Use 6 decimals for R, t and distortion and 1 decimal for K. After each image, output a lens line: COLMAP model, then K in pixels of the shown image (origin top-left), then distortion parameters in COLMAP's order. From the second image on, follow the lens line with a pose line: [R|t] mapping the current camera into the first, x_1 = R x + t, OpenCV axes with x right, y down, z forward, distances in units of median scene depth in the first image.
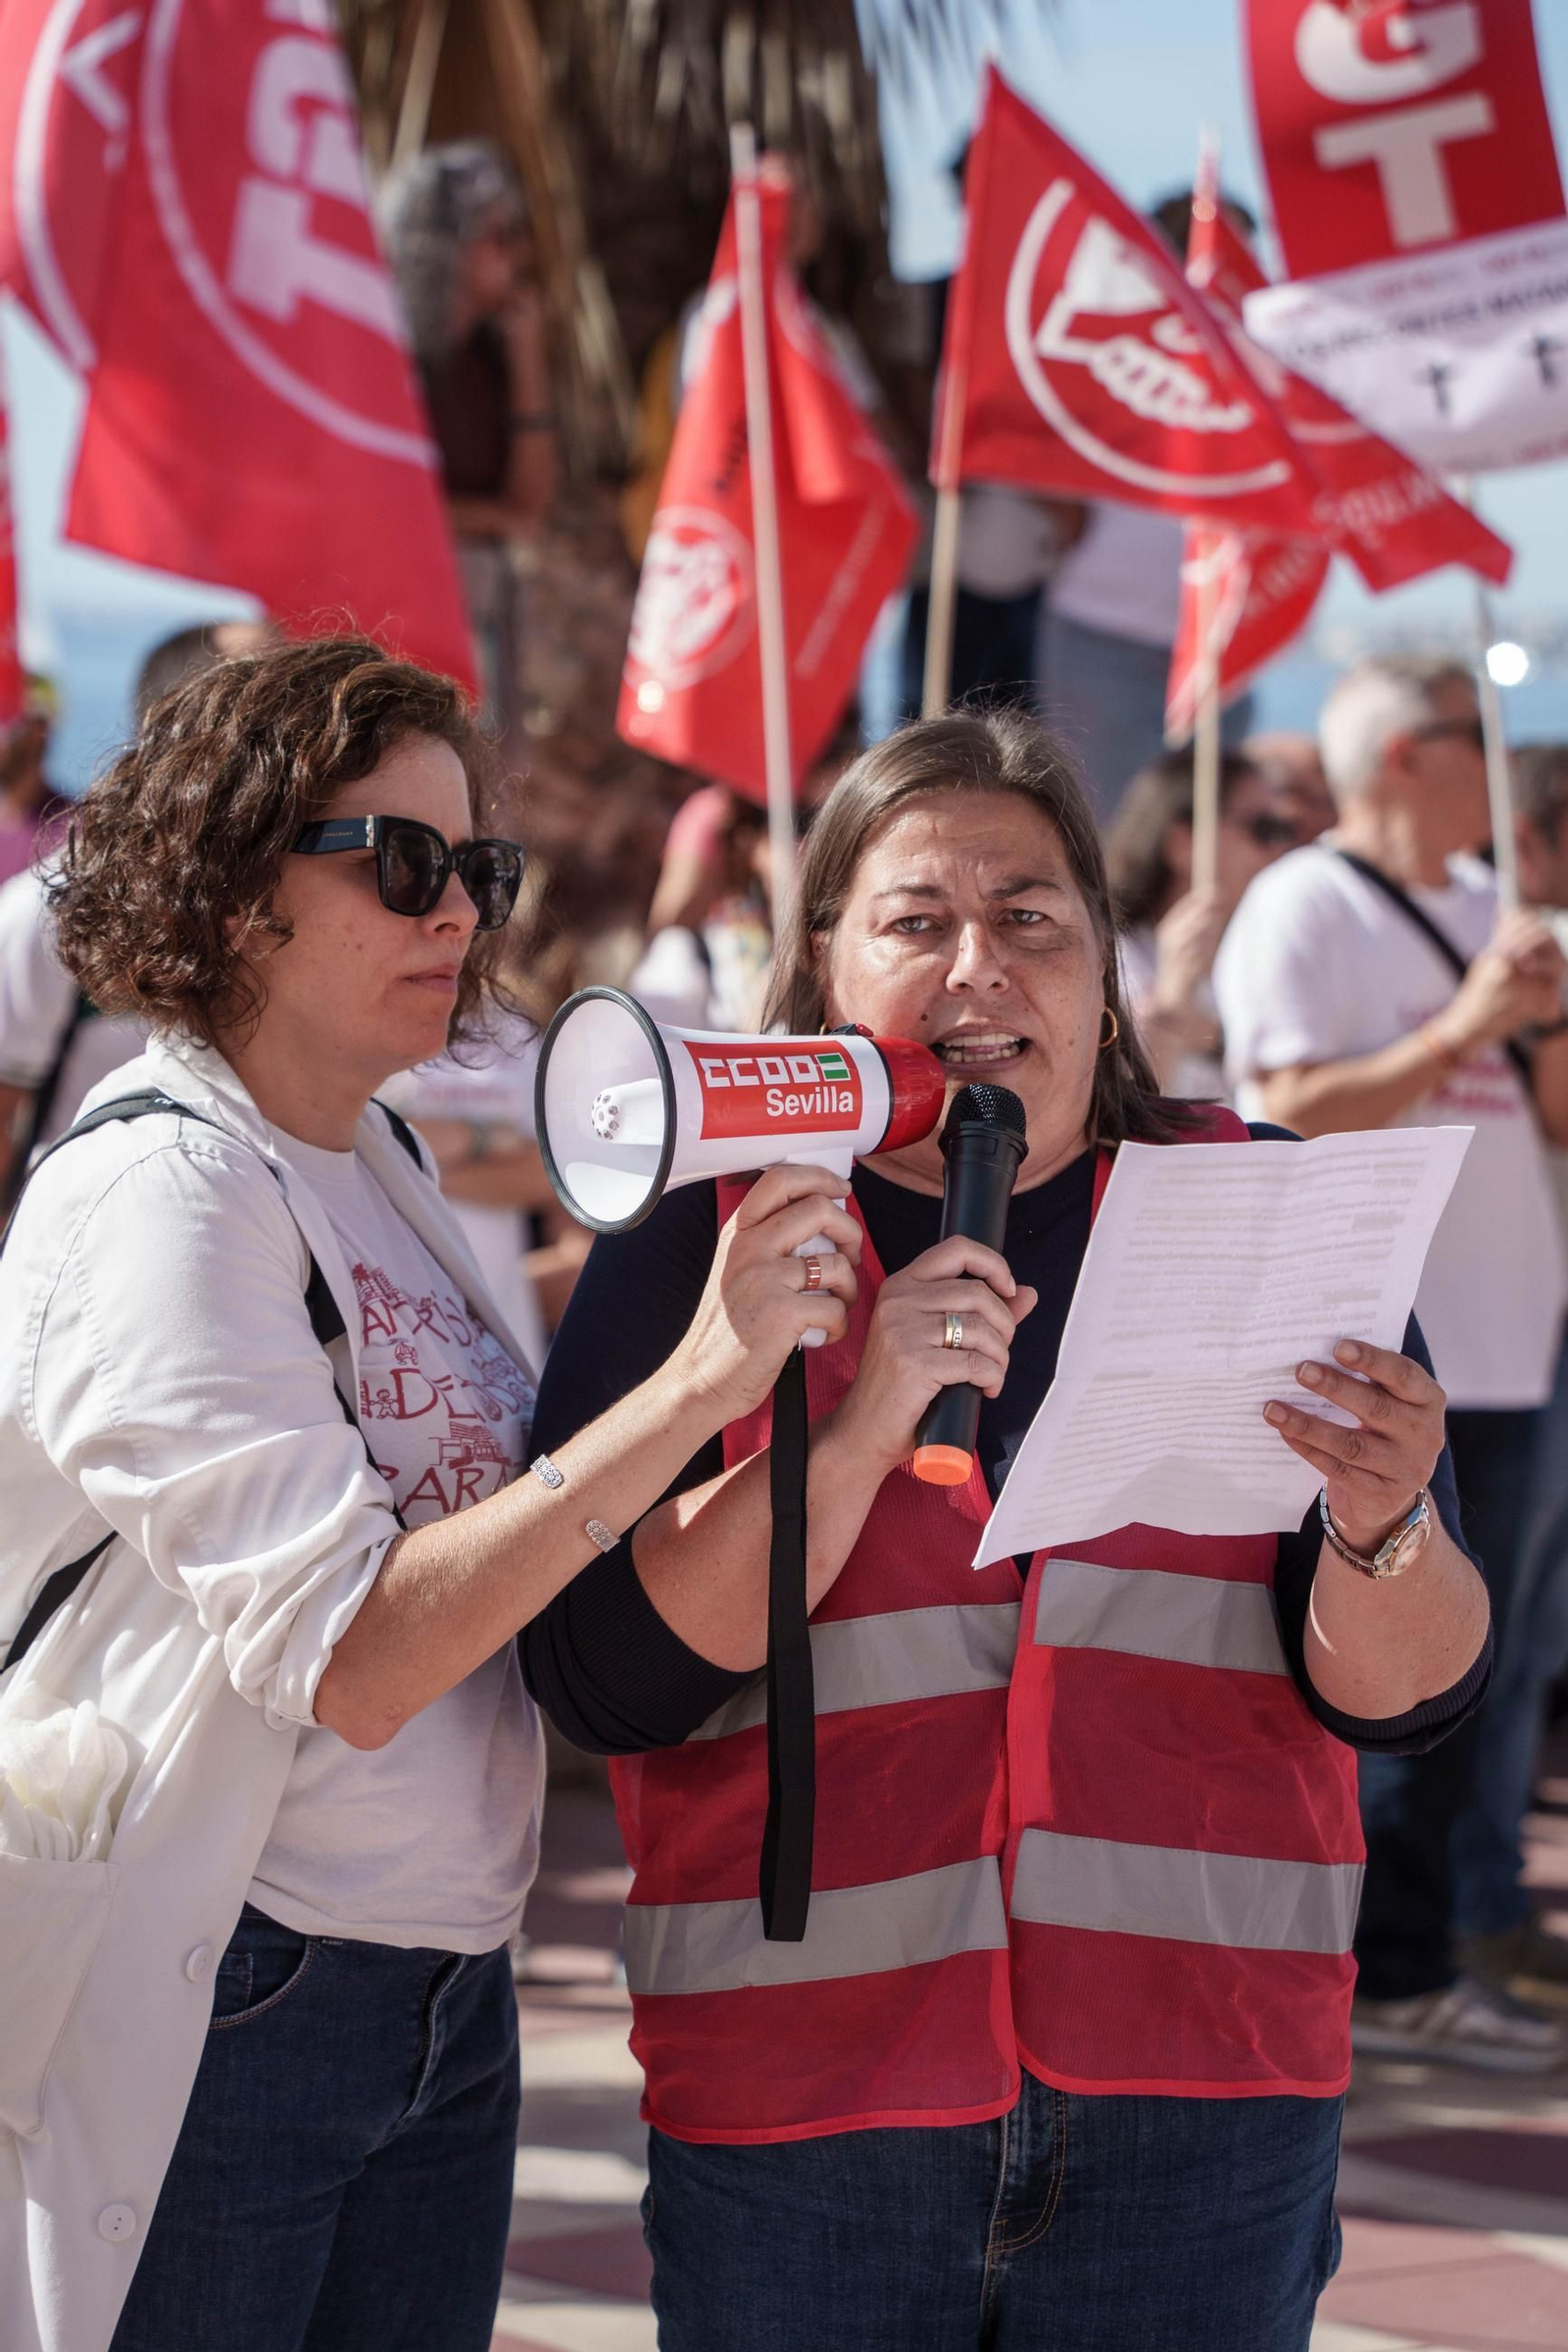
lens RADIAL K [[7388.3, 0, 789.4], [0, 7388.3, 1251.3], [0, 0, 1]] dist [1.539484, 0.449756]
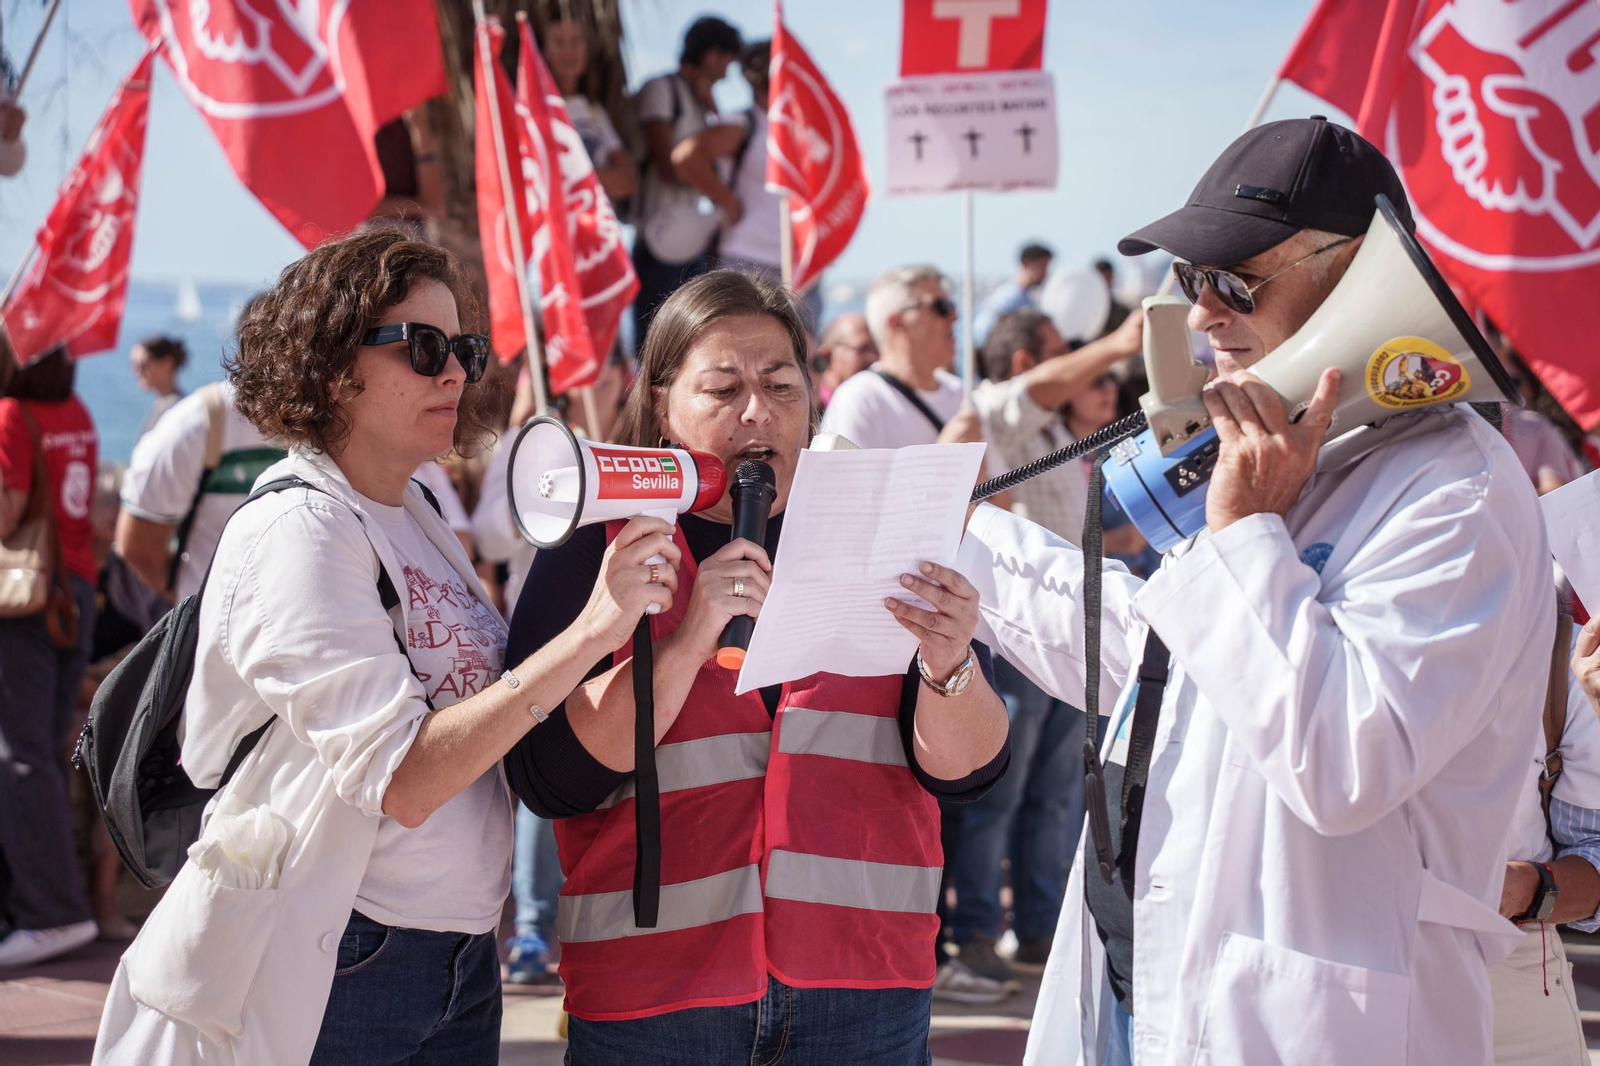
lens RADIAL K [[4888.4, 0, 803.7], [0, 4888.4, 627.1], [0, 0, 1]] dist [1.526475, 0.708684]
pose [[0.998743, -0.029098, 0.040806, -0.009390], [0.028332, 0.999414, 0.019218, -0.003916], [-0.041341, -0.018038, 0.998982, -0.243191]]
